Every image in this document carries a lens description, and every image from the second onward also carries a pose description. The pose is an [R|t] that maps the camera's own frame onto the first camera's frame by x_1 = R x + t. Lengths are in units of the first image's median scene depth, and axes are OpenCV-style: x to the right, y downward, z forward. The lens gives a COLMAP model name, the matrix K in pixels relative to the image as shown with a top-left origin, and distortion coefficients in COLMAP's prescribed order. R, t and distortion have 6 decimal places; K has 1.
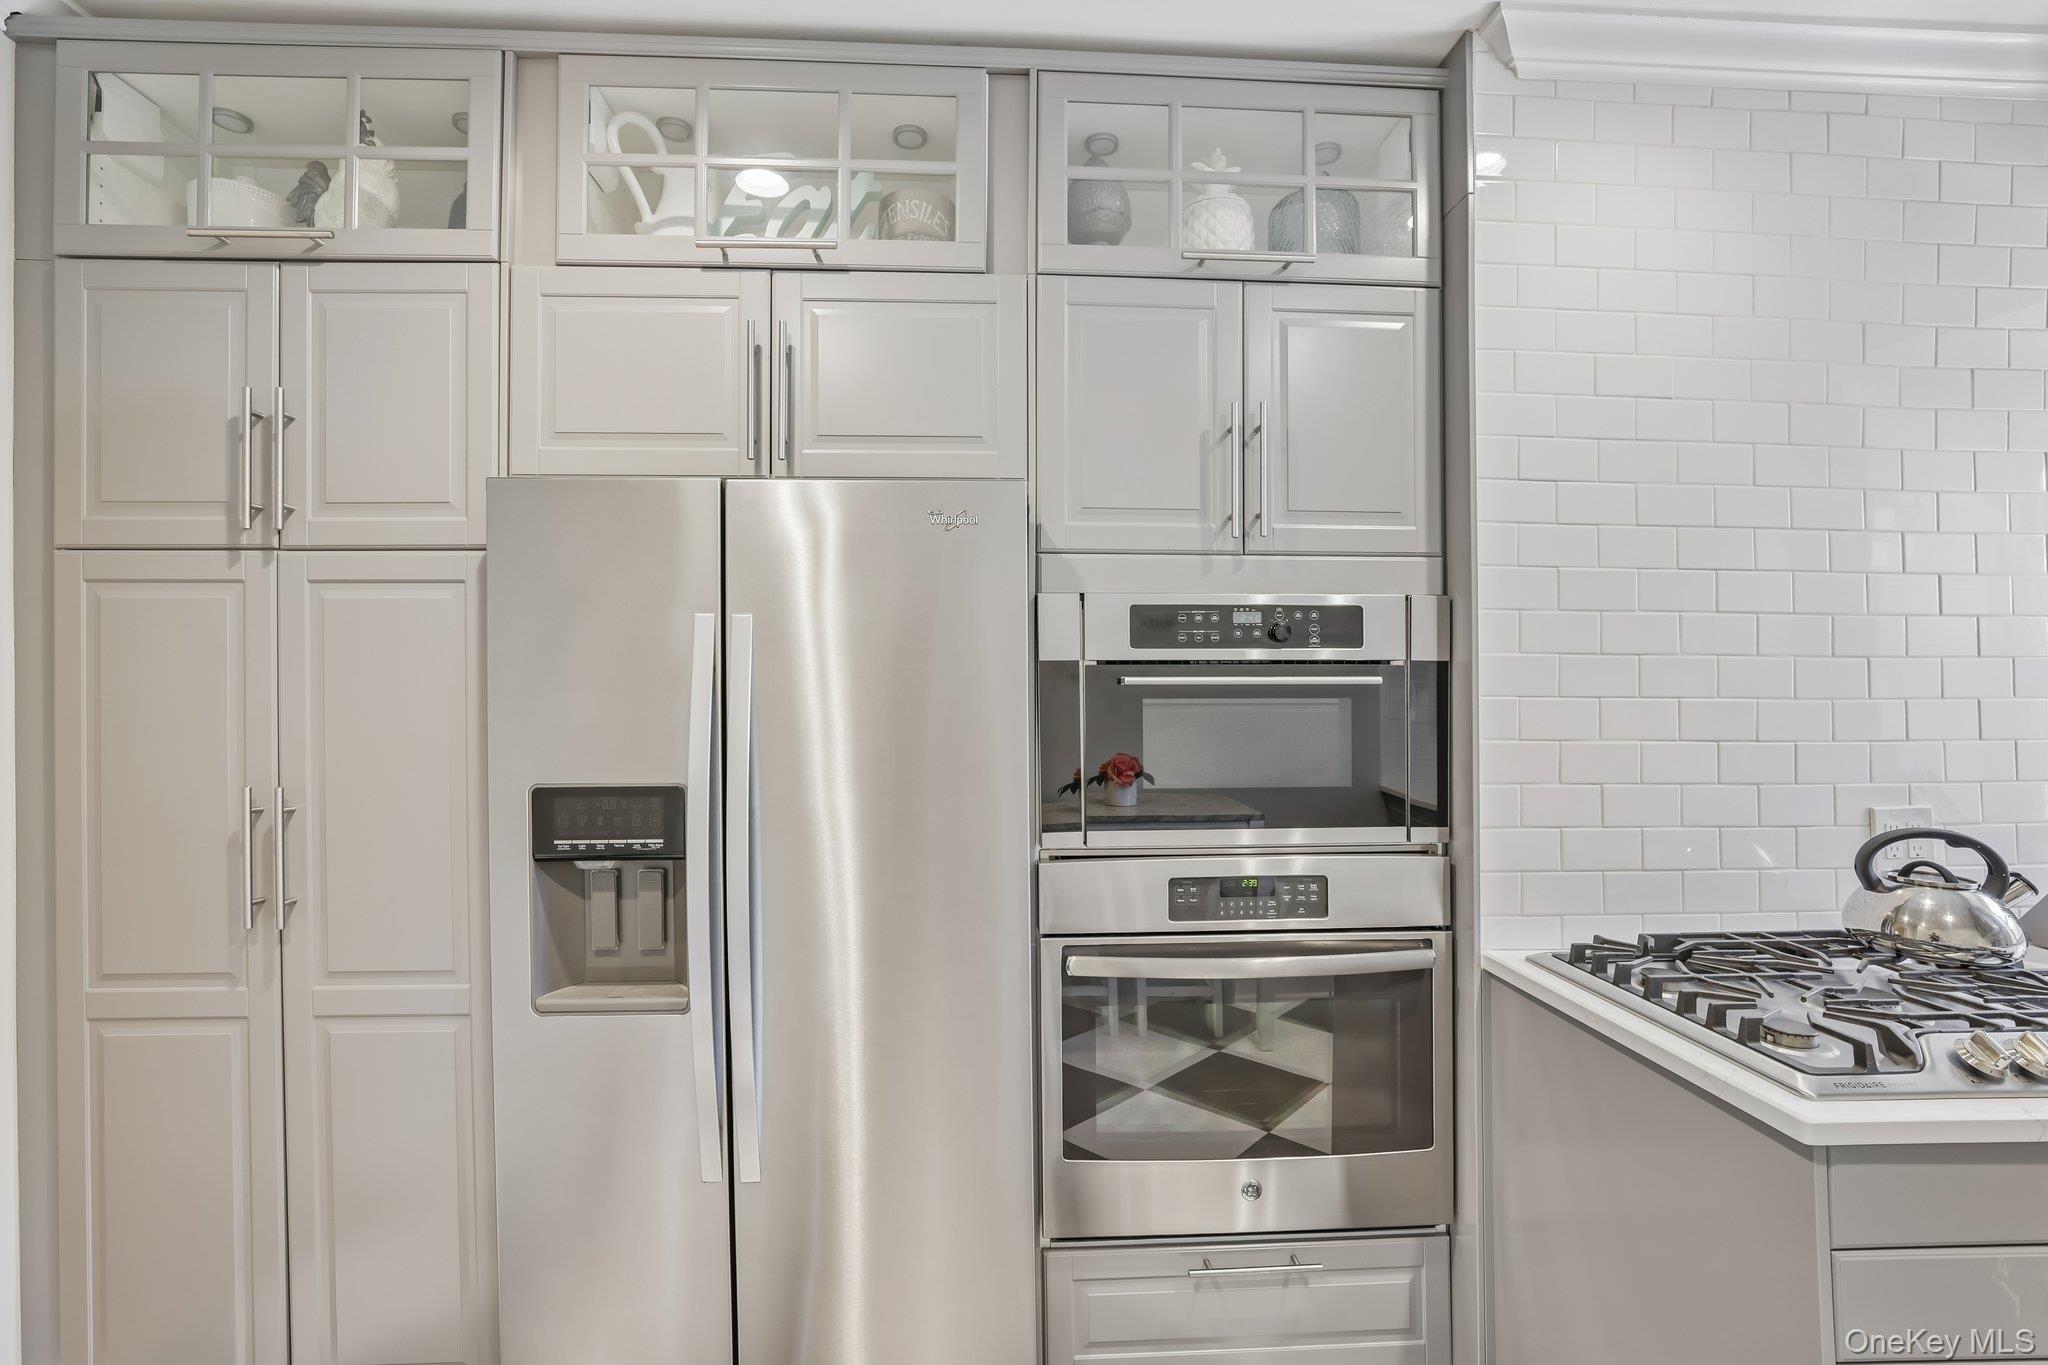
lens RADIAL K [[983.7, 0, 1020.4], [0, 983.7, 664.0], [0, 0, 1]] dist [-0.034713, 0.013466]
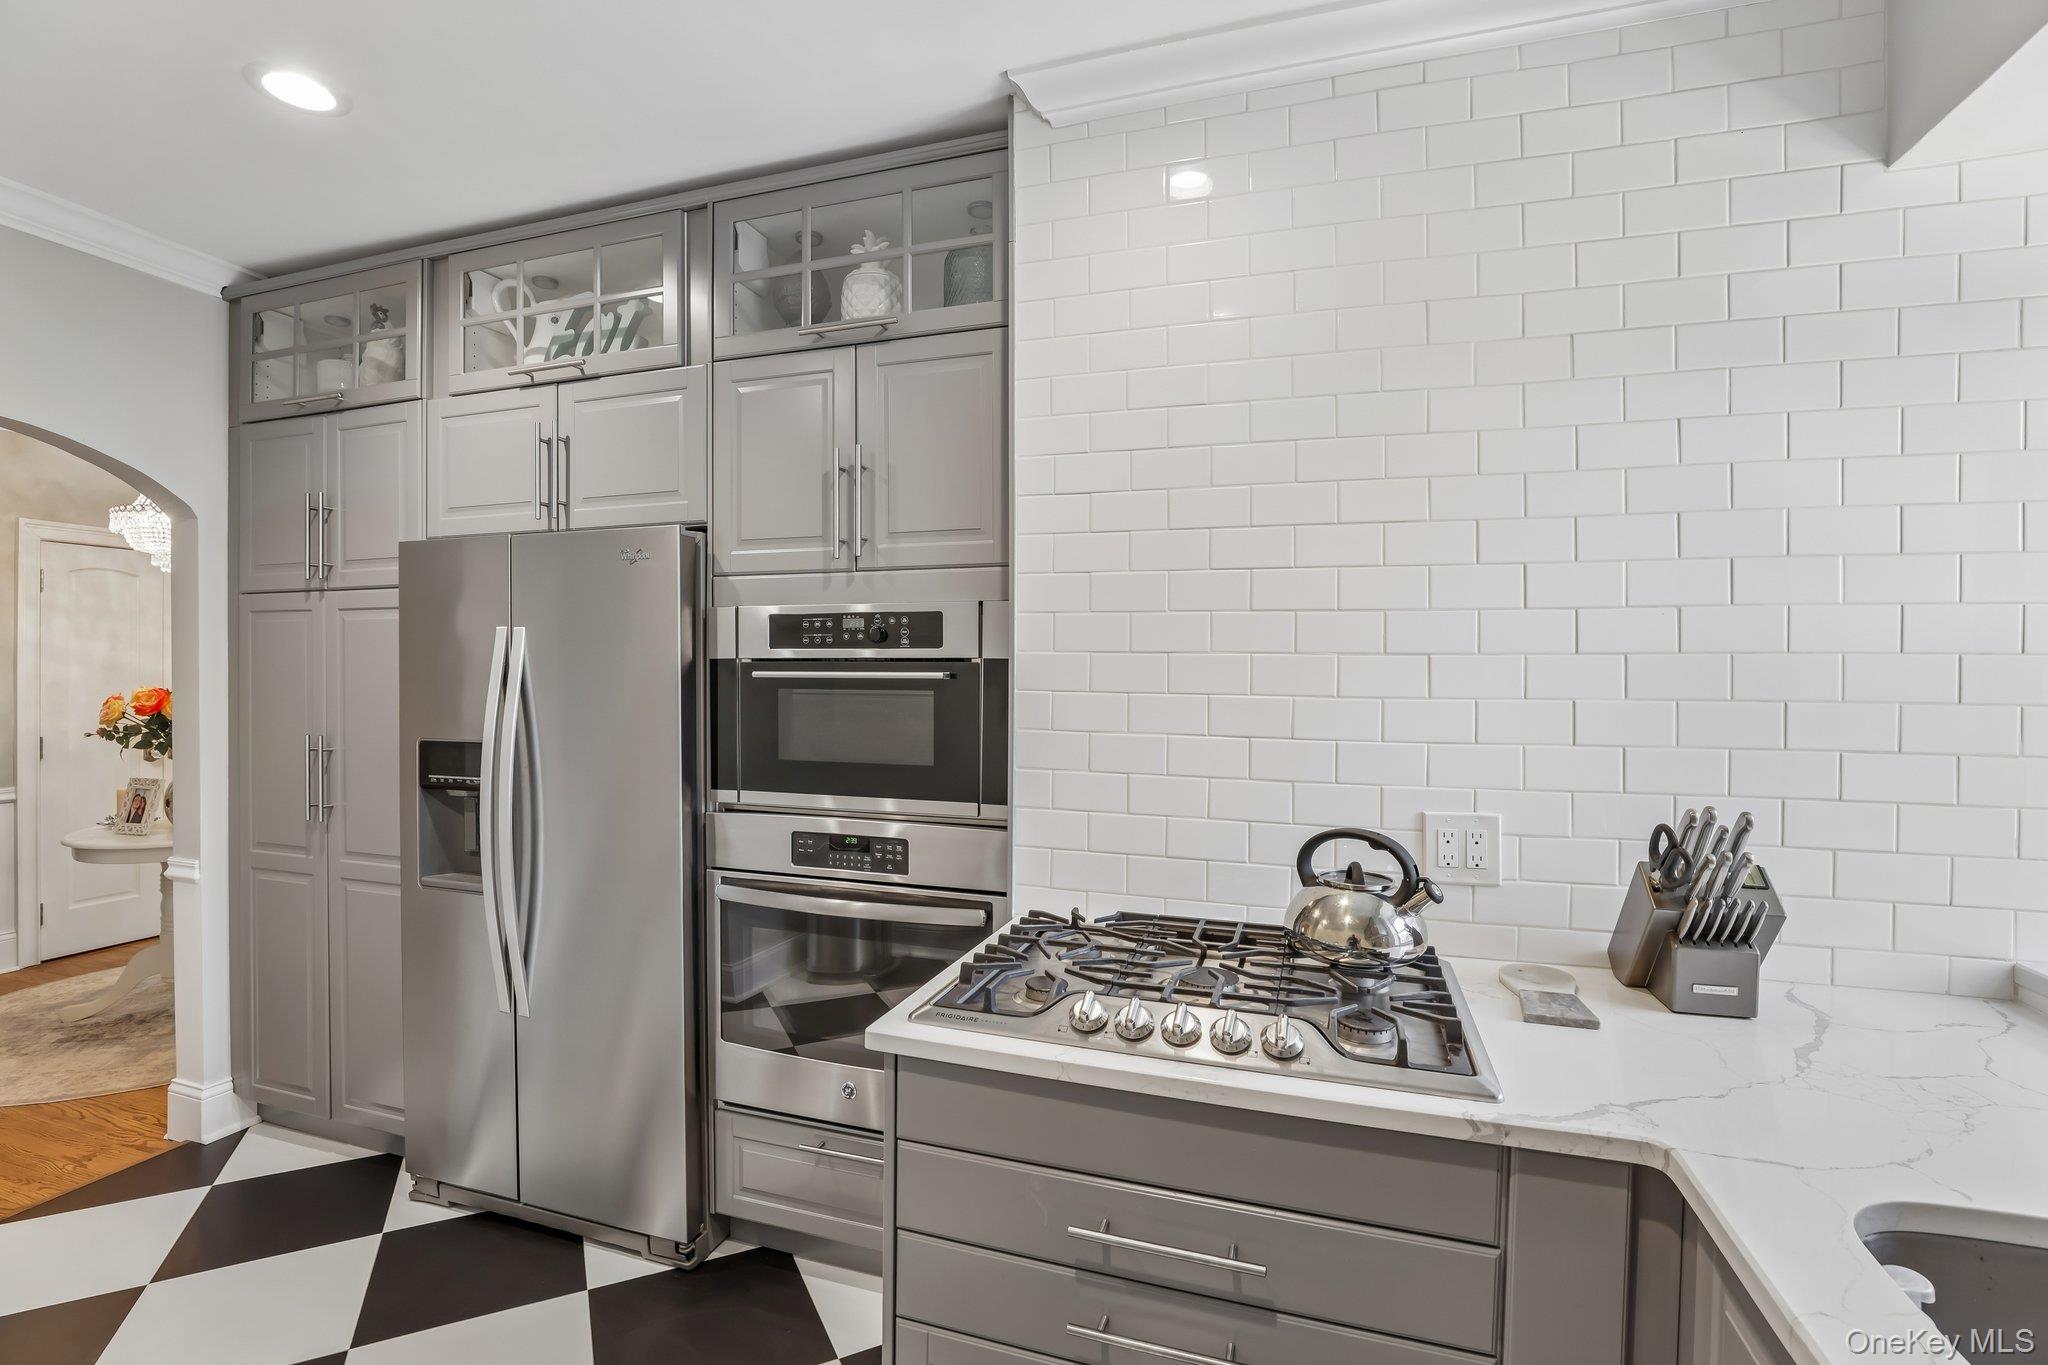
lens RADIAL K [[931.9, 0, 1024.0], [0, 931.9, 682.5], [0, 0, 1]] dist [-0.034109, 0.008985]
pose [[0.926214, 0.009675, -0.376874, 0.866502], [-0.003784, 0.999859, 0.016367, 0.006616], [0.376979, -0.013733, 0.926120, 0.009668]]
